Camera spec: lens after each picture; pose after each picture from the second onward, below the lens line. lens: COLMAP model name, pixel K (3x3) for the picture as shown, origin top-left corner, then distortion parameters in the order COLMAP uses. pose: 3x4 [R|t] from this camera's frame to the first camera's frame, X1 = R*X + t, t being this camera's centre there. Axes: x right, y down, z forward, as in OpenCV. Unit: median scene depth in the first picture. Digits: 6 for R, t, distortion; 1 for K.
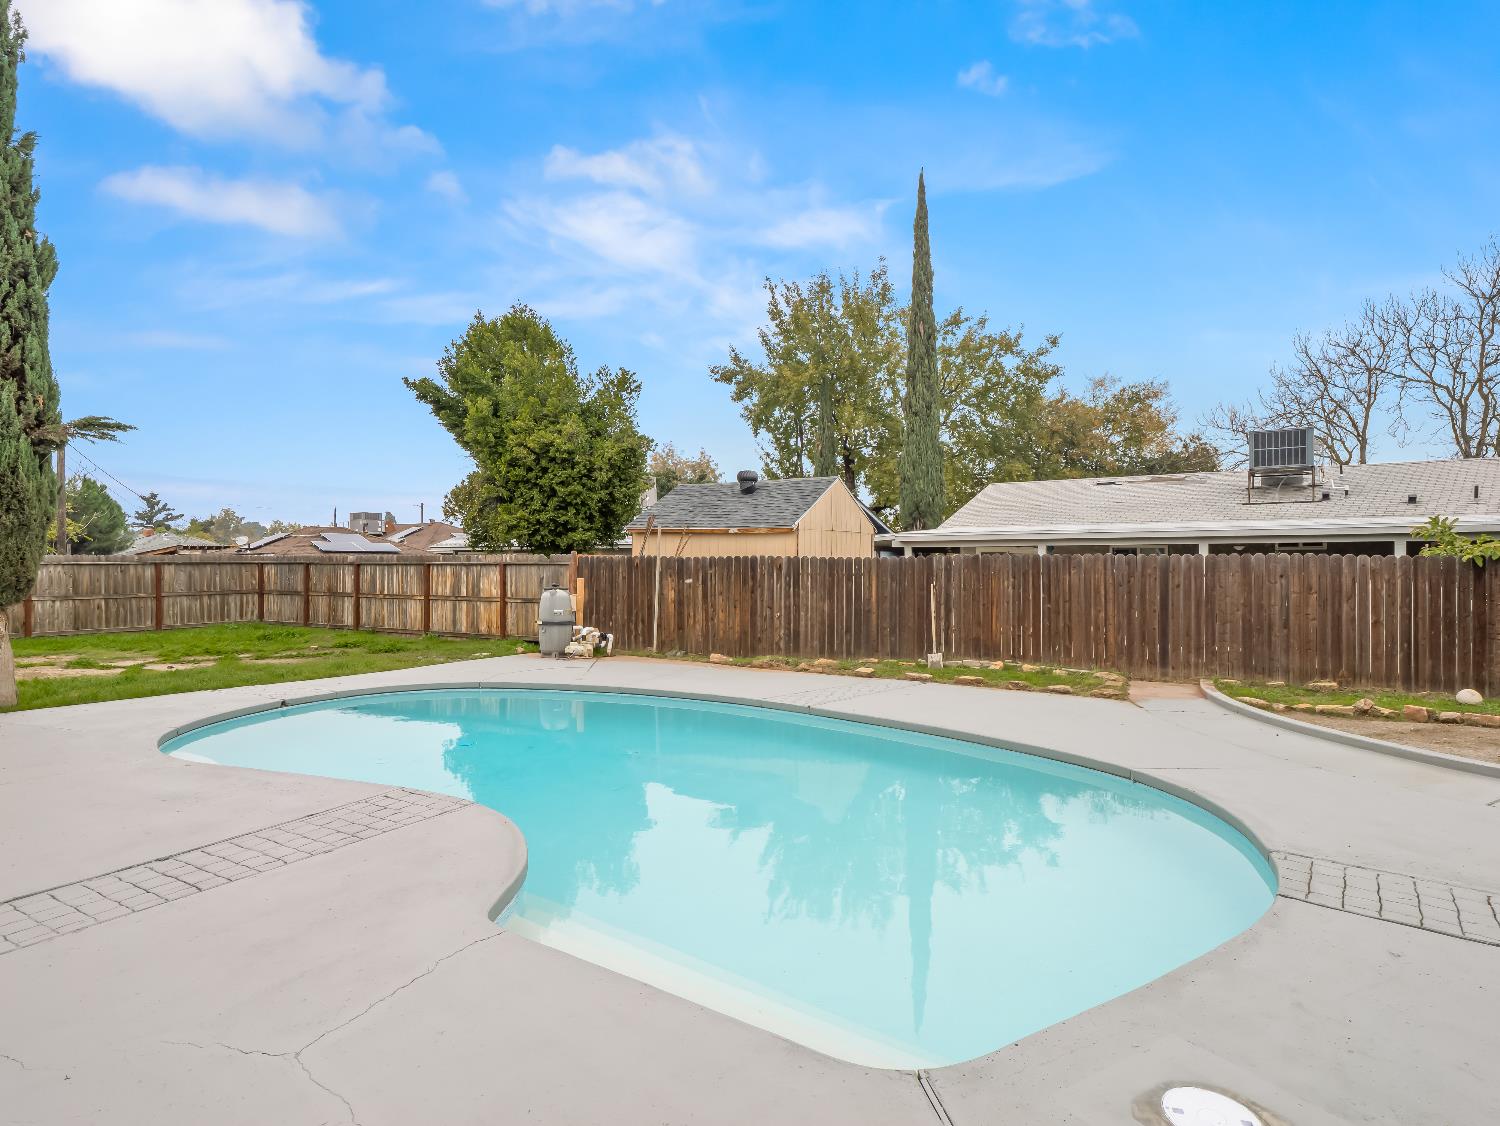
lens RADIAL K [[840.2, 0, 743.3], [0, 840.2, 561.3], [0, 0, 1]] dist [-0.000096, 0.000244]
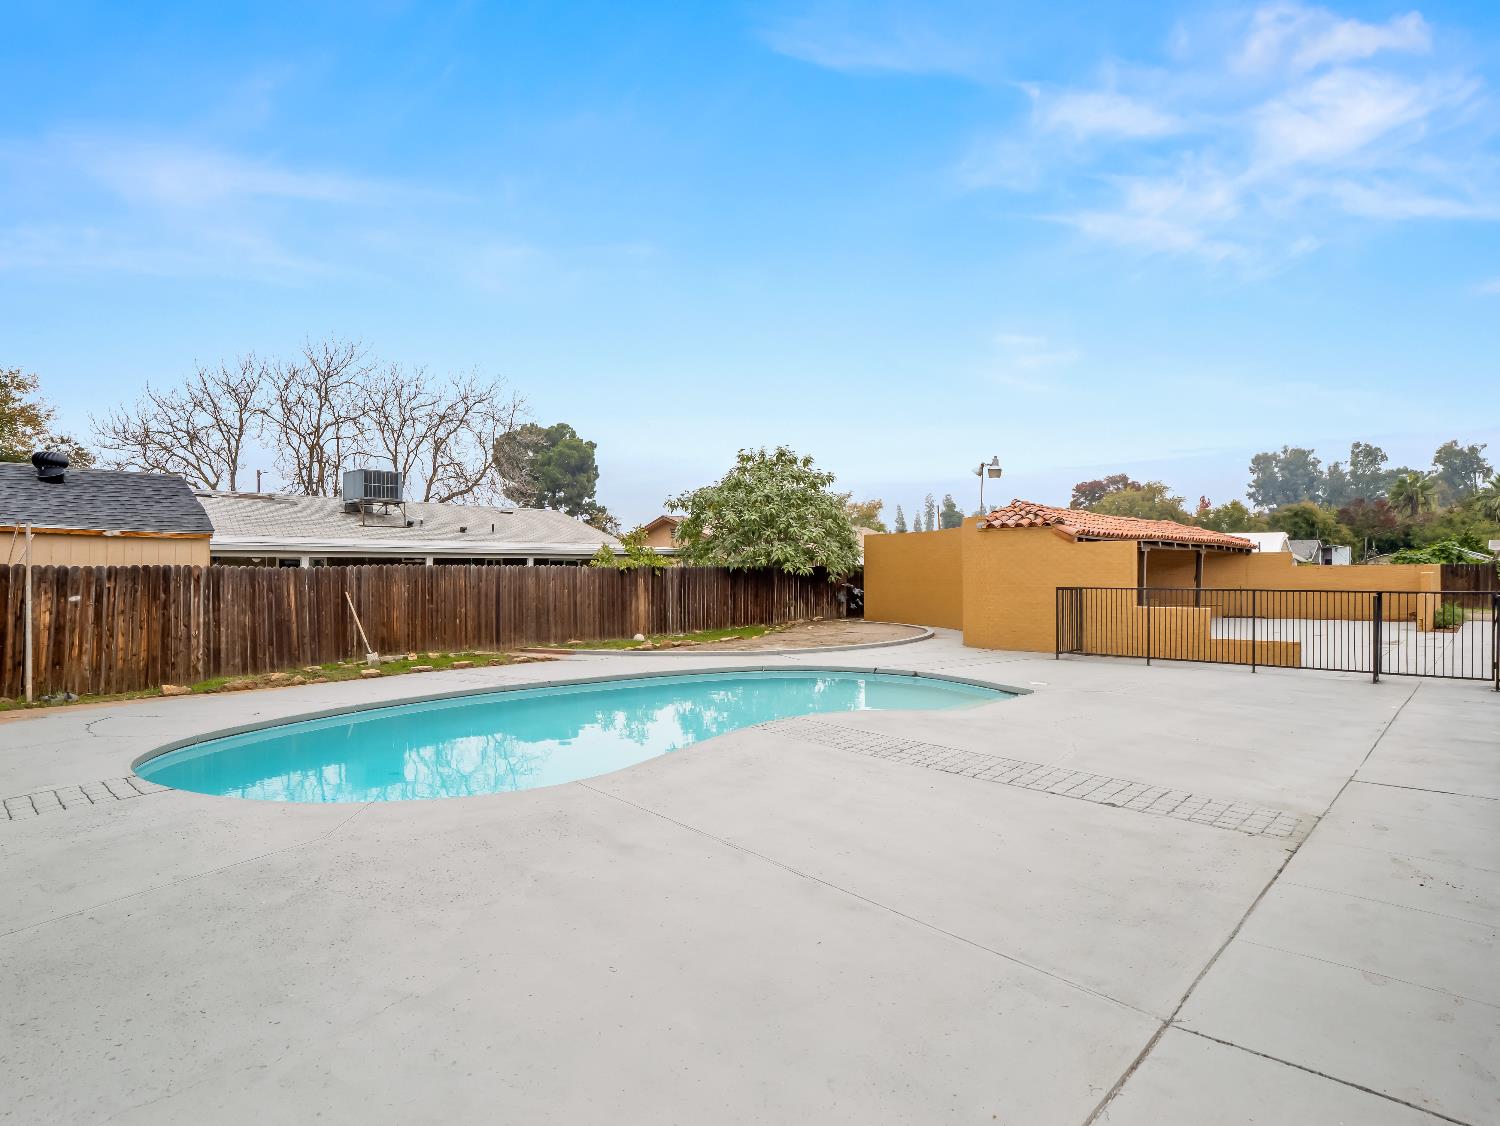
lens RADIAL K [[839.0, 0, 780.6], [0, 839.0, 567.6], [0, 0, 1]] dist [0.000571, 0.000147]
pose [[0.128308, 0.001820, 0.991733, -0.581927], [0.006227, 0.999977, -0.002641, 0.001593], [-0.991715, 0.006514, 0.128294, 0.227726]]
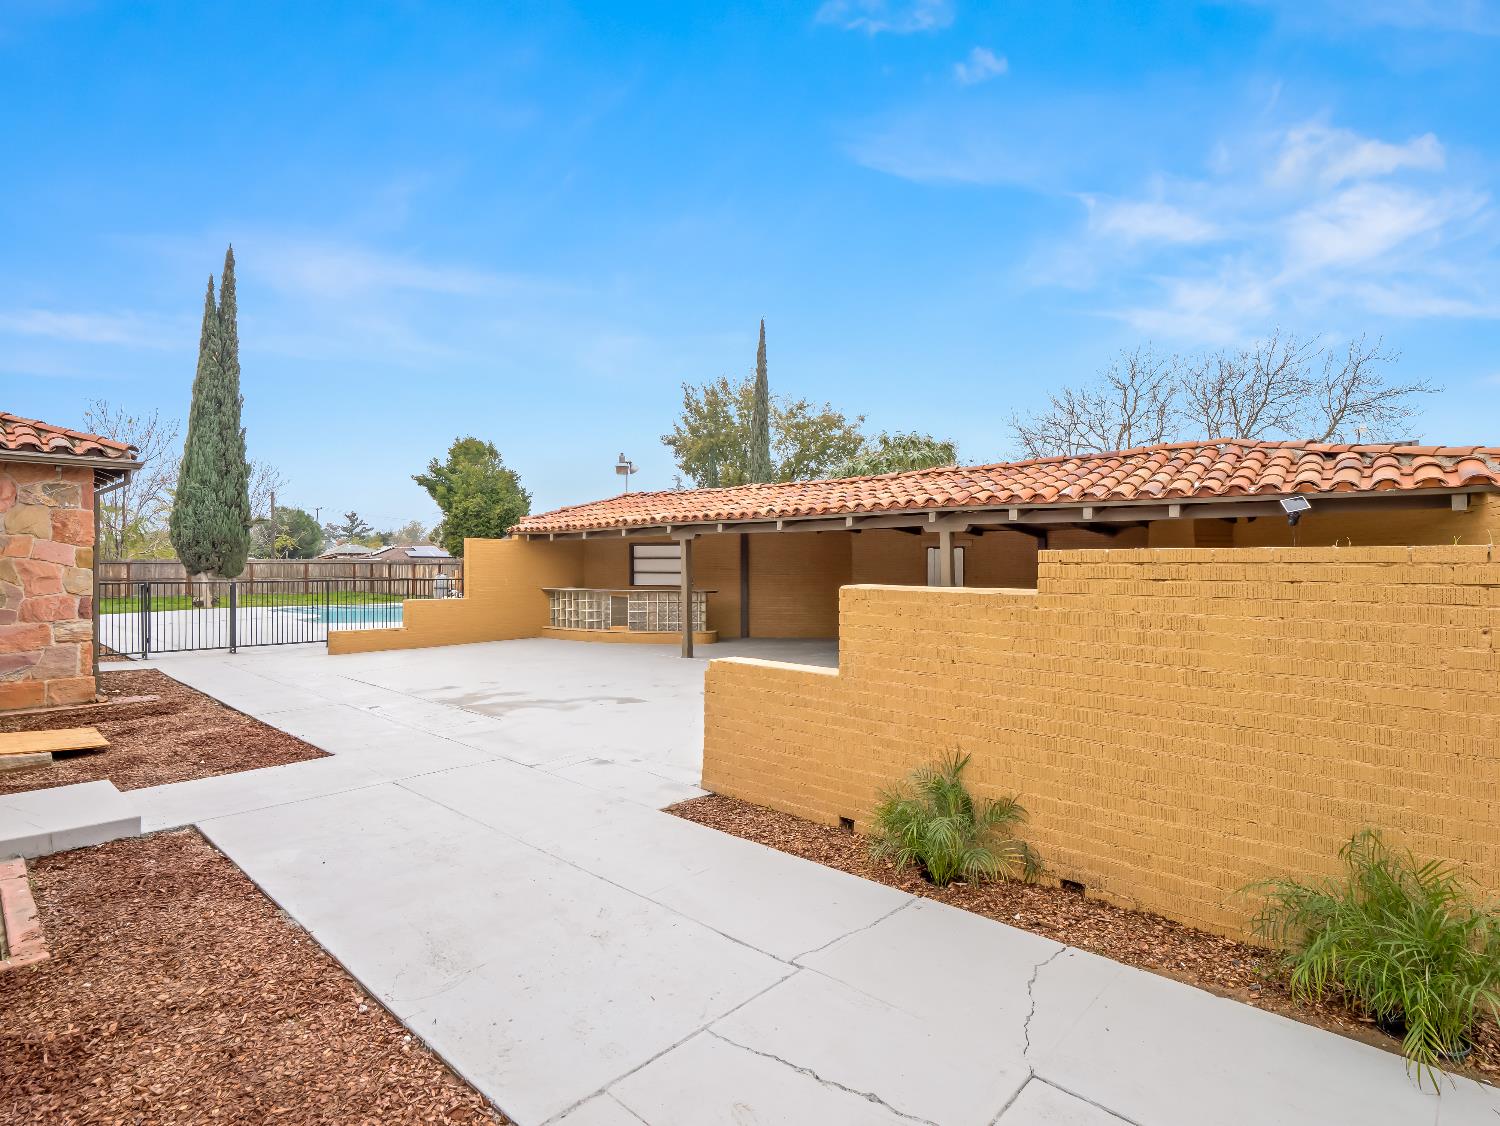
lens RADIAL K [[776.1, 0, 756.2], [0, 776.1, 560.2], [0, 0, 1]] dist [-0.010505, -0.000251]
pose [[0.988168, 0.002432, -0.153357, 0.791103], [-0.003040, 0.999988, -0.003727, -0.001623], [0.153347, 0.004149, 0.988164, -0.829546]]
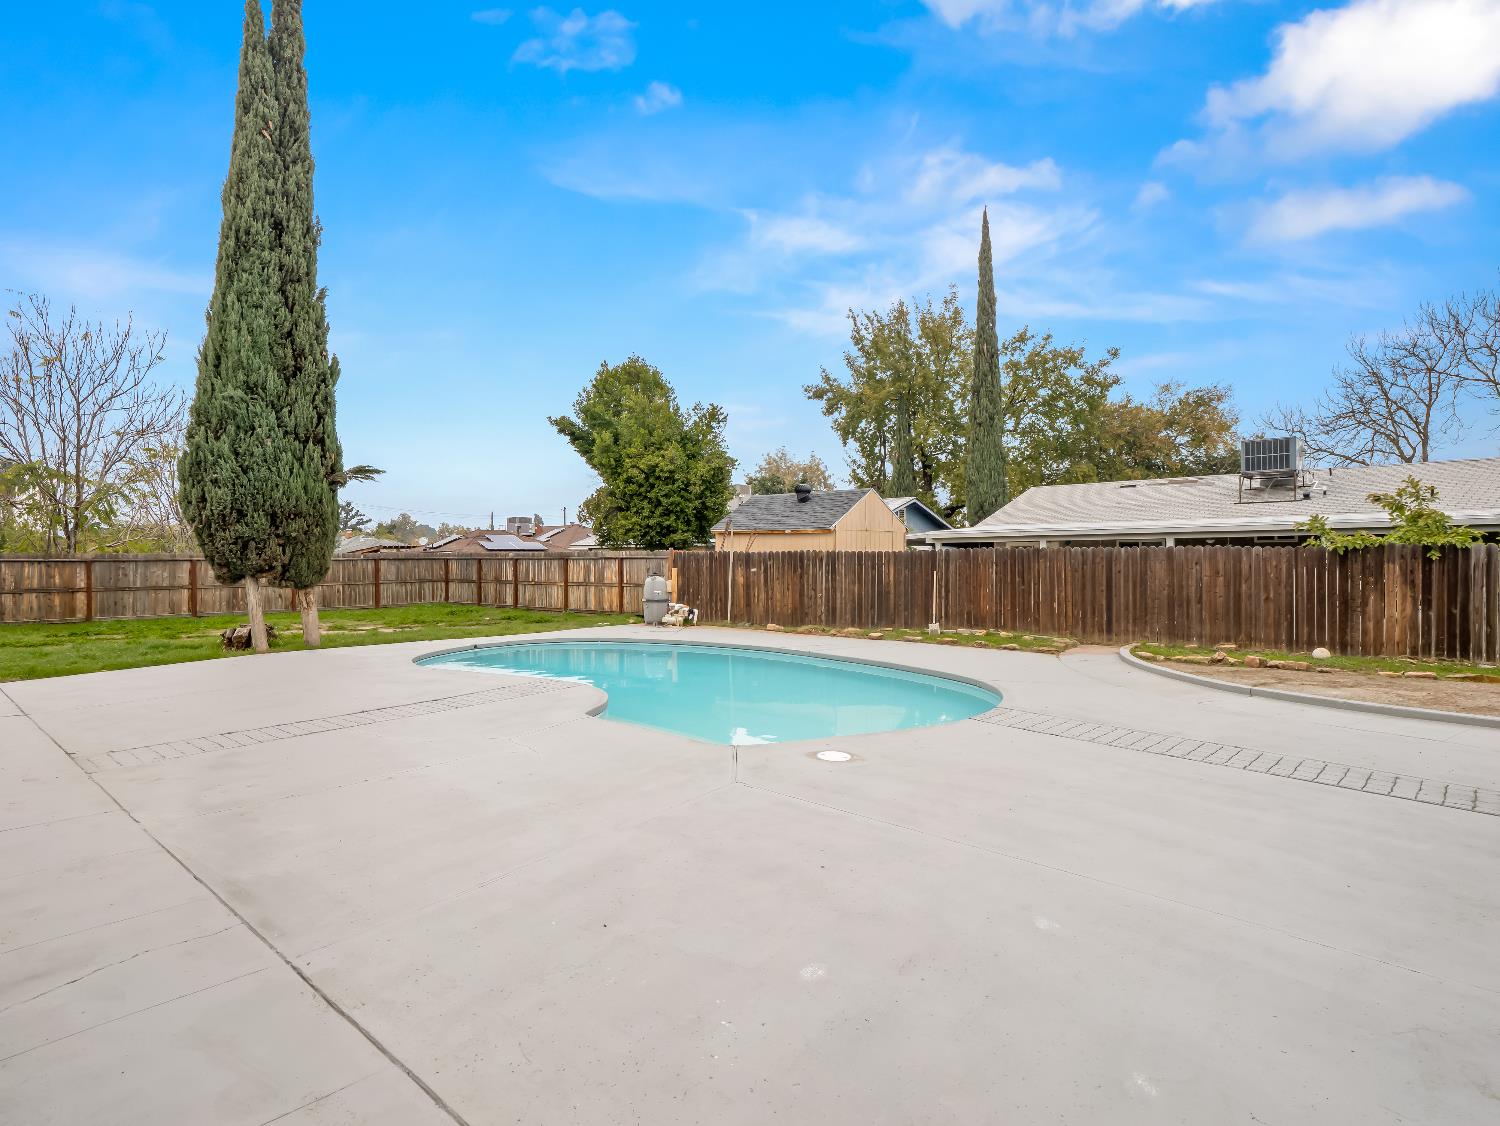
lens RADIAL K [[798.1, 0, 746.1], [0, 798.1, 560.4], [0, 0, 1]] dist [-0.000355, -0.000327]
pose [[0.989755, -0.005012, -0.142690, 0.082944], [0.005641, 0.999976, 0.004003, 0.002797], [0.142666, -0.004767, 0.989759, -0.201245]]
